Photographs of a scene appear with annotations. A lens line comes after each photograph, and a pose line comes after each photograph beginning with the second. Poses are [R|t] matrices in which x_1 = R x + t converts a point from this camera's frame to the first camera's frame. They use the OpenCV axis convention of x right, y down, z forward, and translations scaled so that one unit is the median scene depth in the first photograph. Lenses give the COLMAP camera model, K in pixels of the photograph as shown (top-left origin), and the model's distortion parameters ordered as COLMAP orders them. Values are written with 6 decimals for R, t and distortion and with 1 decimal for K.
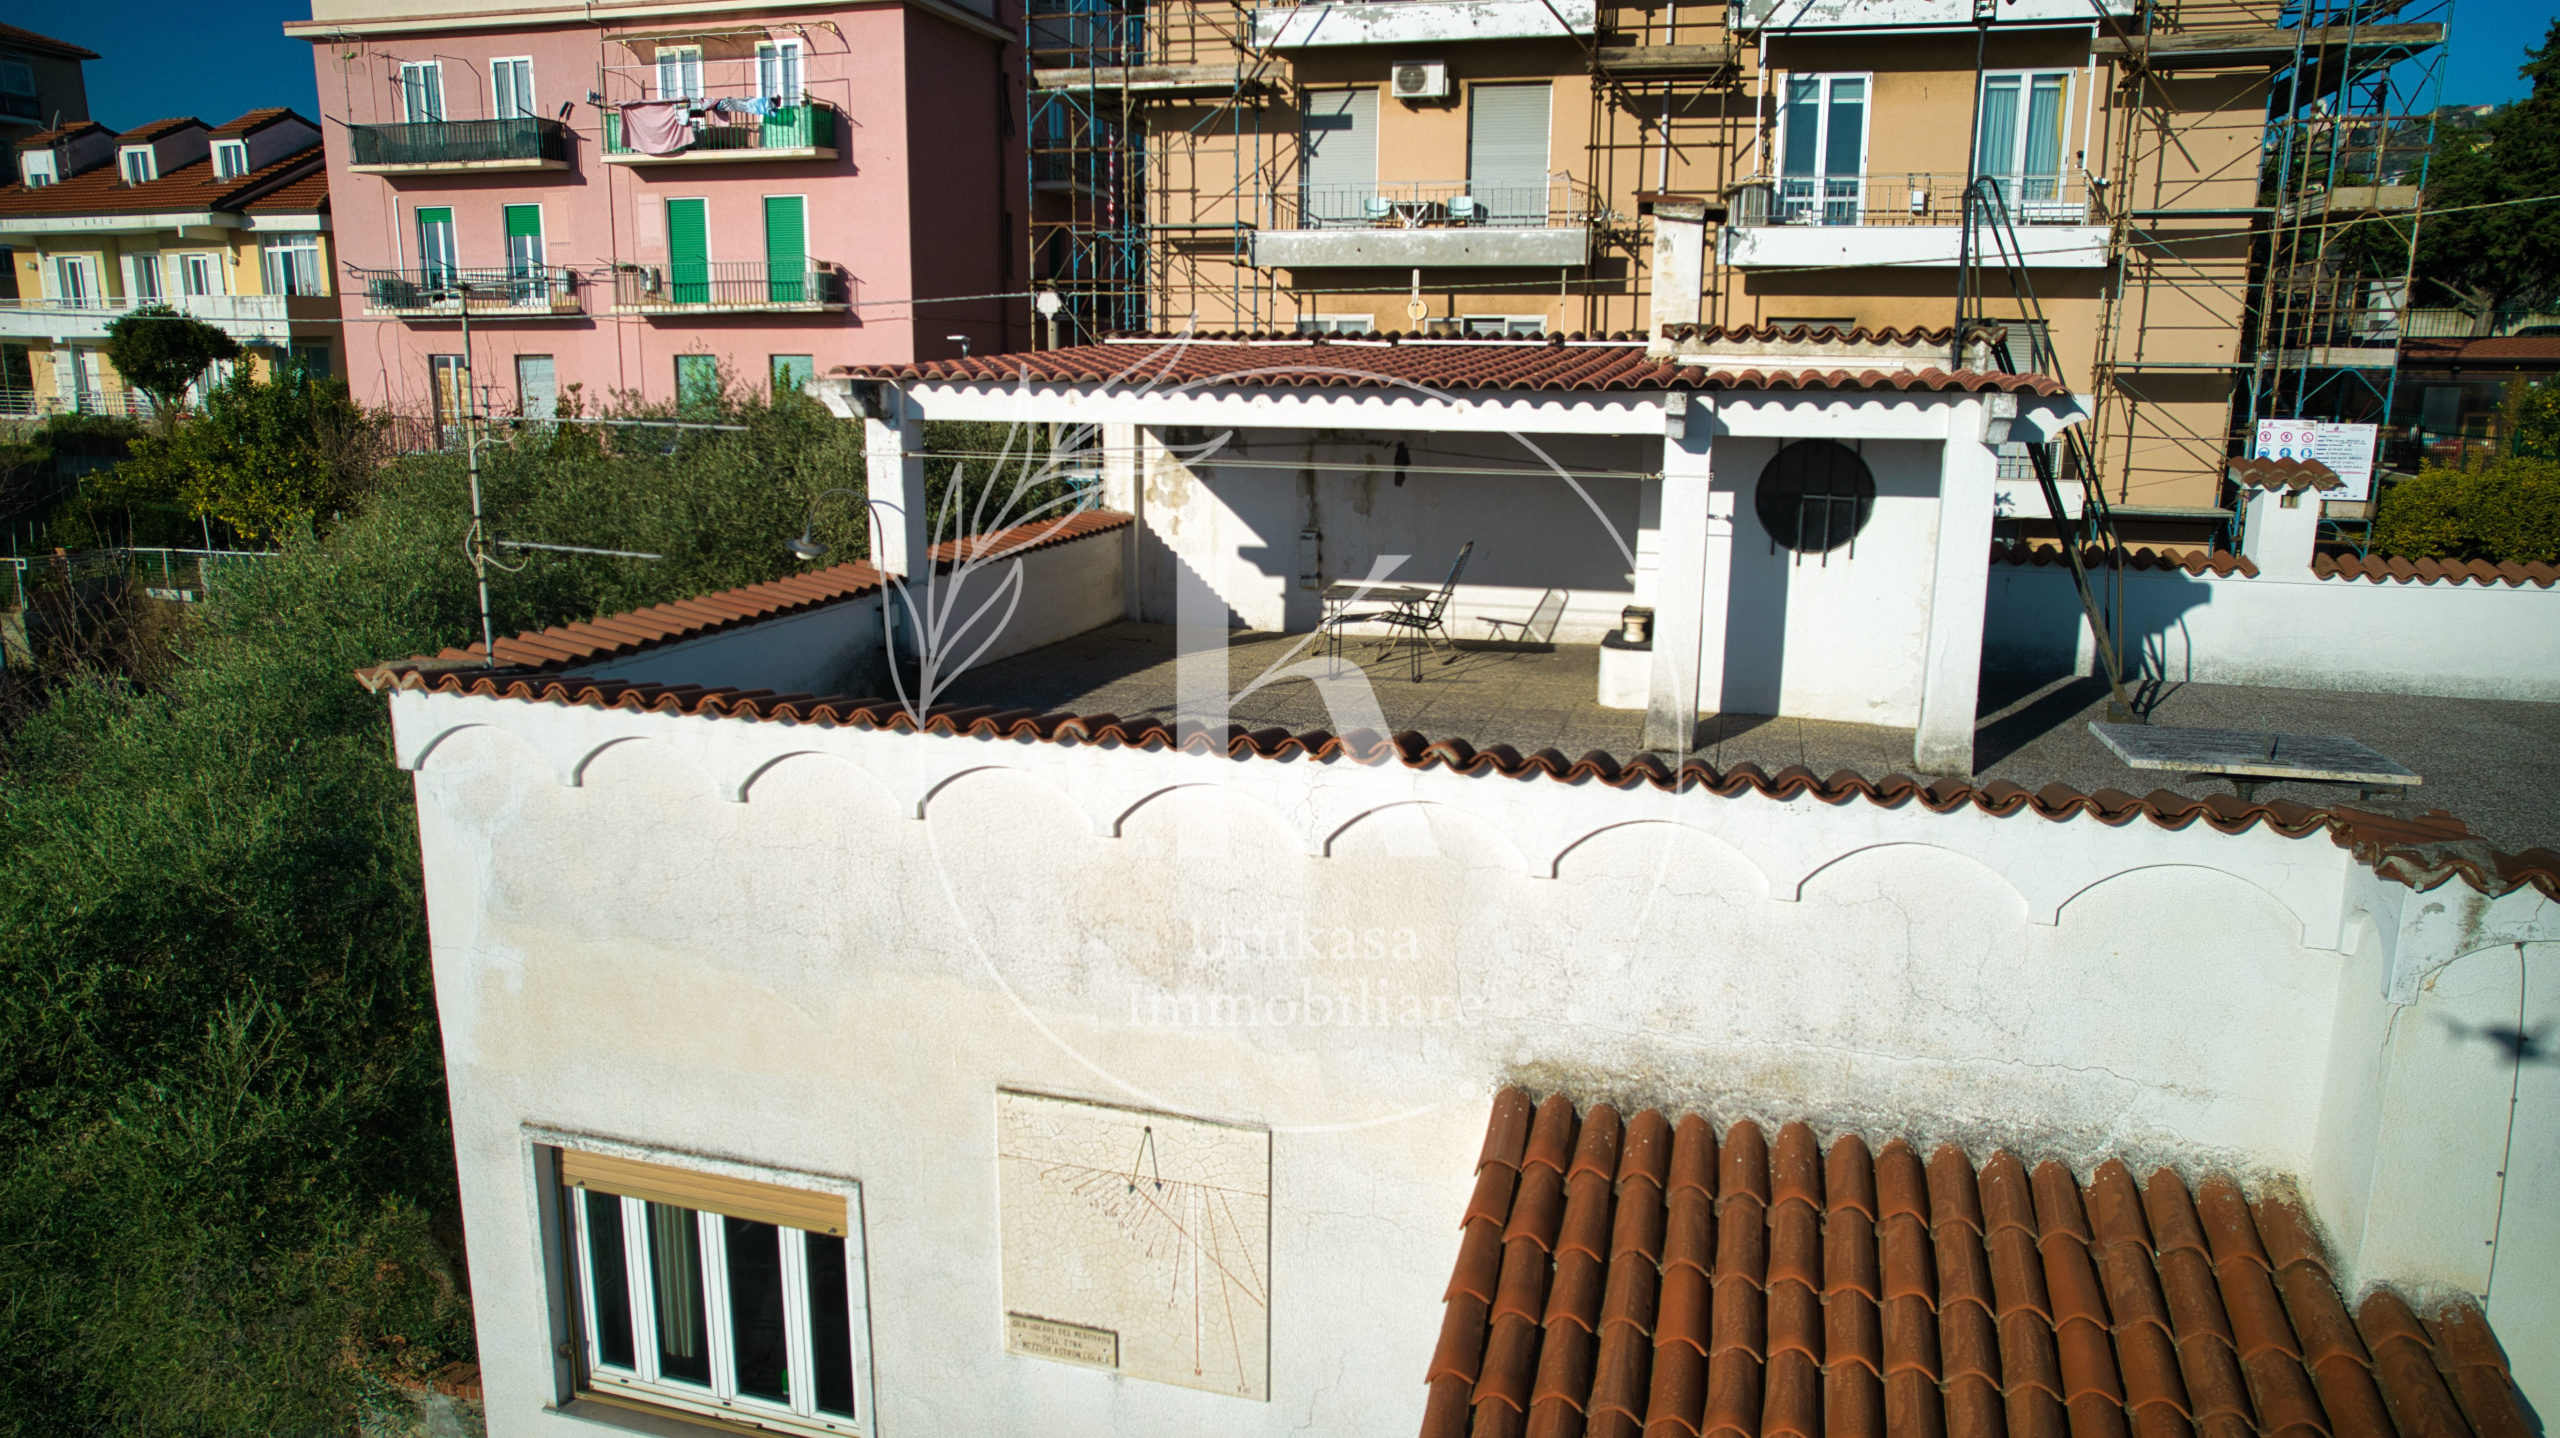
lens RADIAL K [[1641.8, 0, 1280.0], [0, 1641.8, 719.0], [0, 0, 1]] dist [-0.077783, 0.066331]
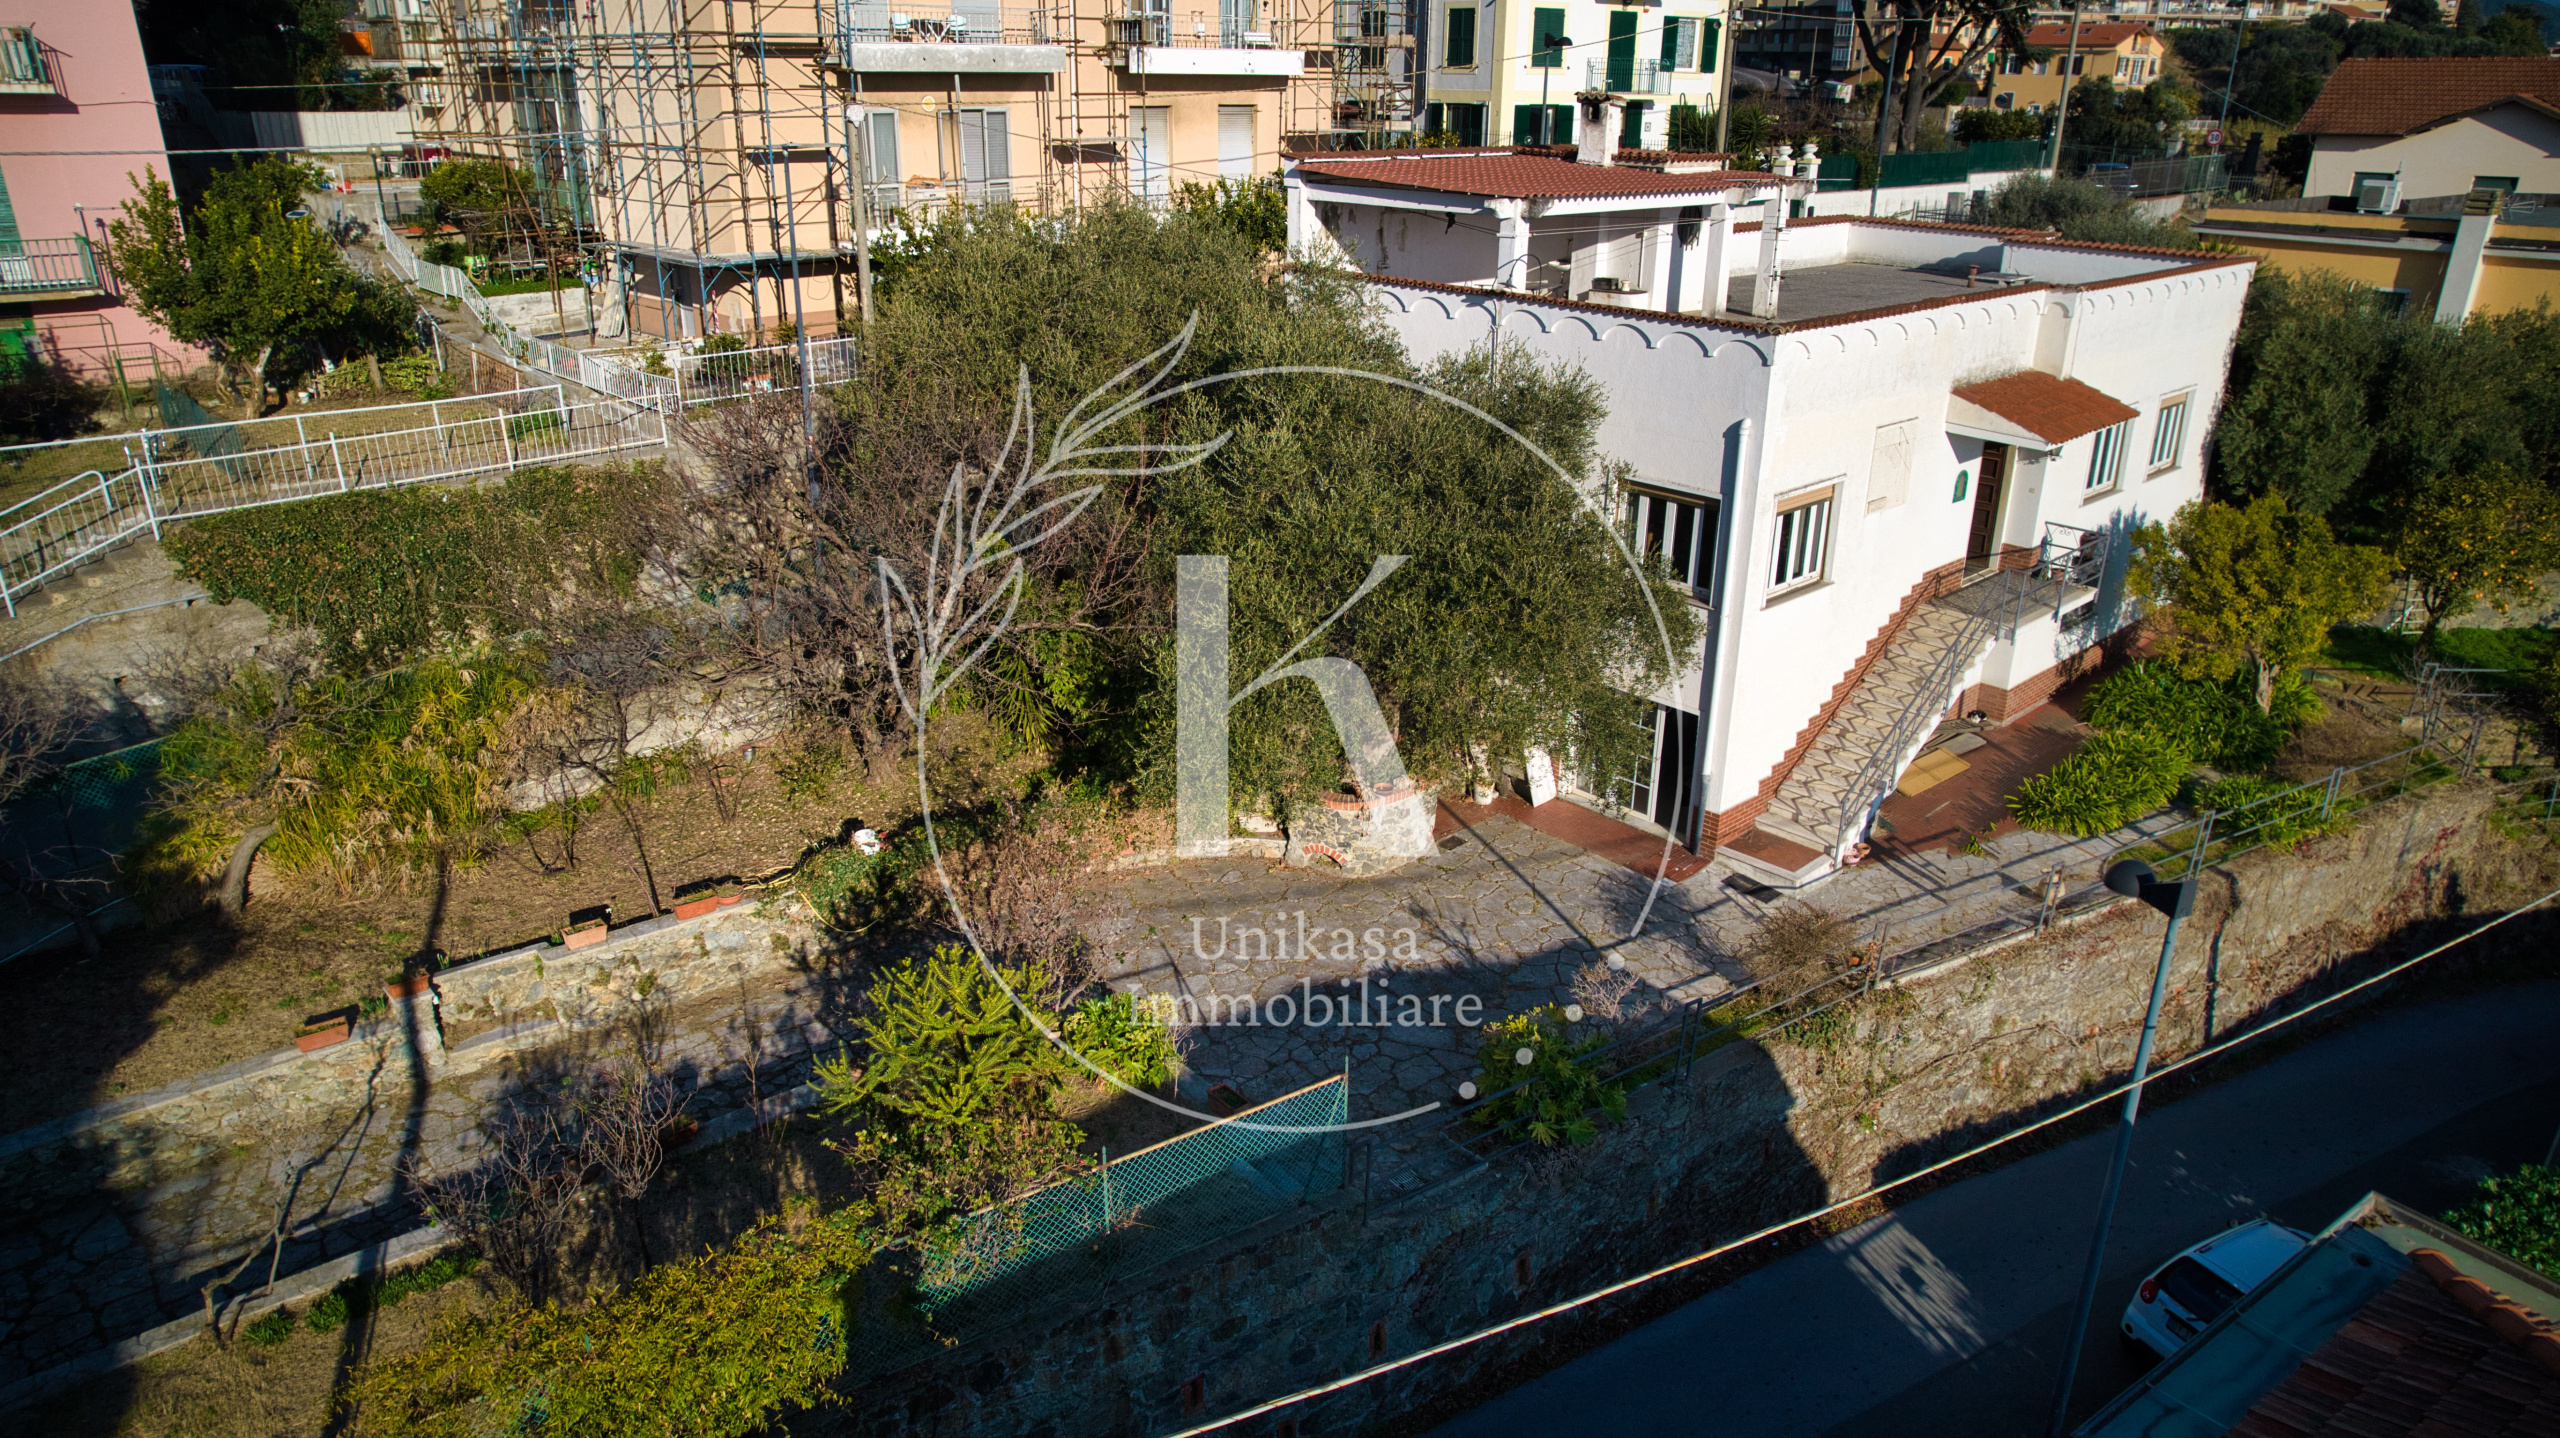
lens RADIAL K [[1641.8, 0, 1280.0], [0, 1641.8, 719.0], [0, 0, 1]] dist [-0.077783, 0.066331]
pose [[0.505137, -0.321037, 0.801107, -1.082733], [0.179081, 0.947026, 0.266594, -0.090768], [-0.844255, 0.008797, 0.535869, 0.084832]]
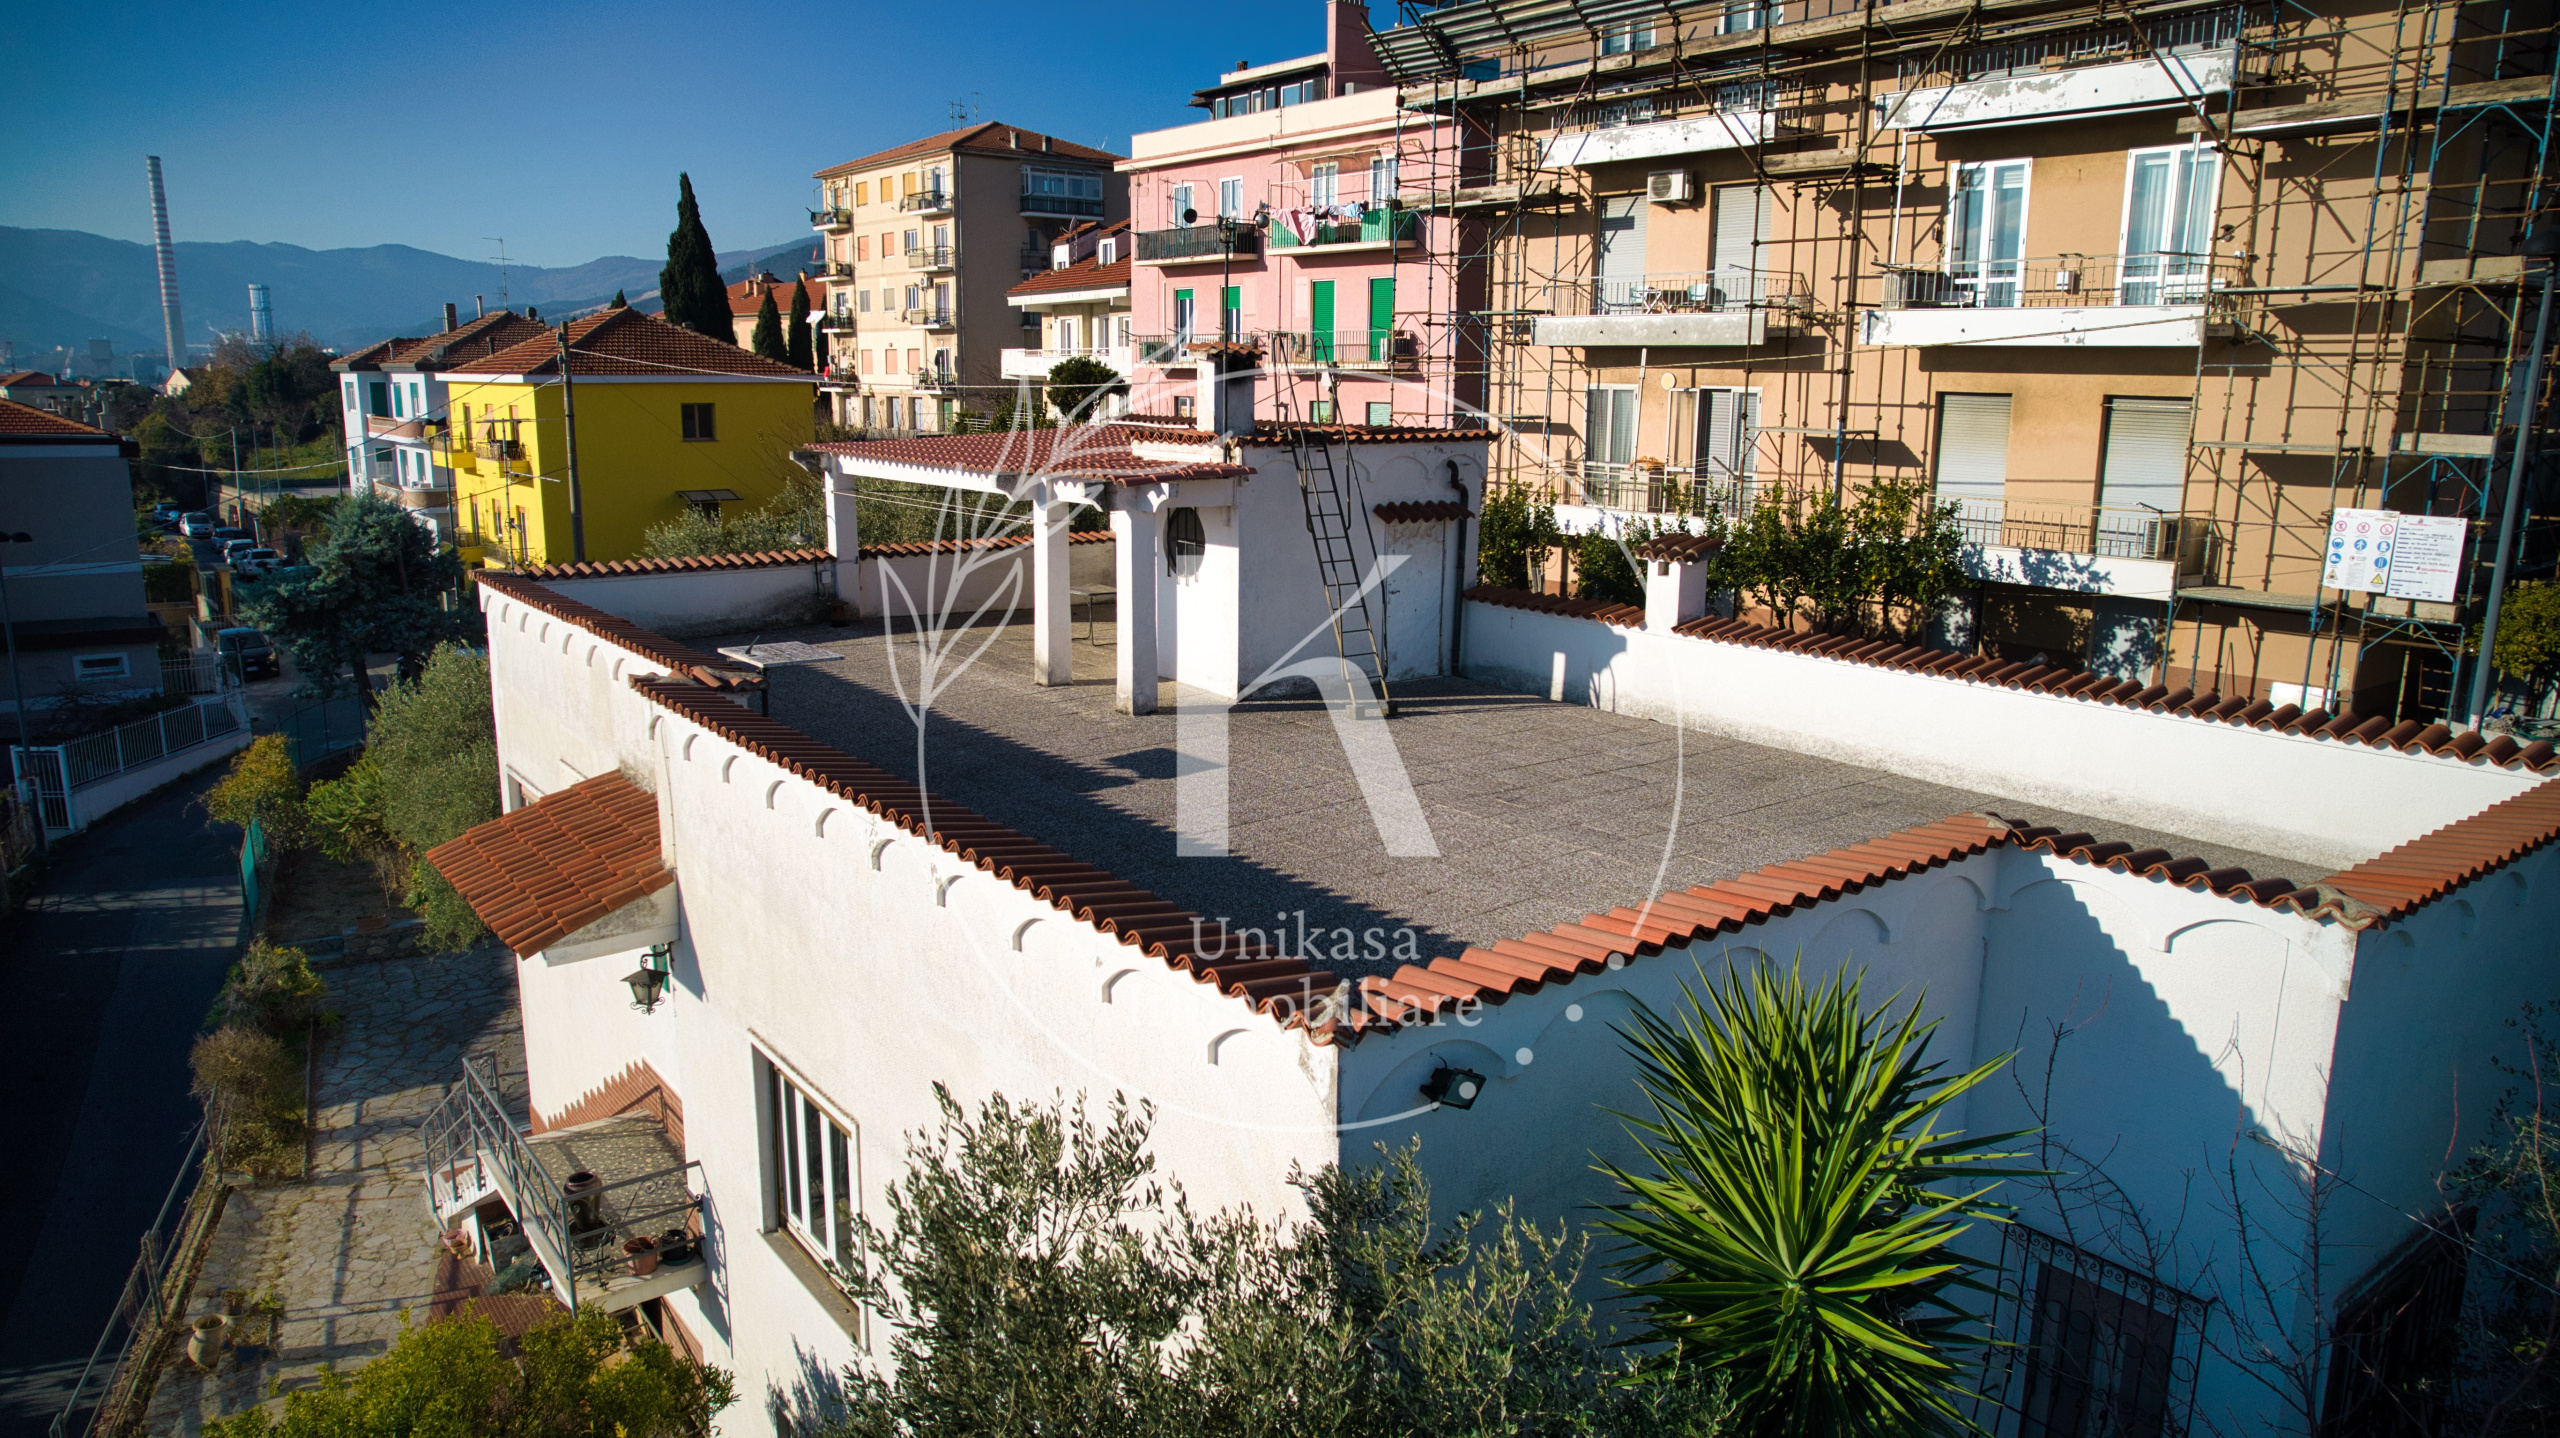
lens RADIAL K [[1641.8, 0, 1280.0], [0, 1641.8, 719.0], [0, 0, 1]] dist [-0.077783, 0.066331]
pose [[0.808509, 0.121662, -0.575770, 0.624226], [-0.129251, 0.991218, 0.027950, -0.010966], [0.574114, 0.051821, 0.817134, -0.103494]]
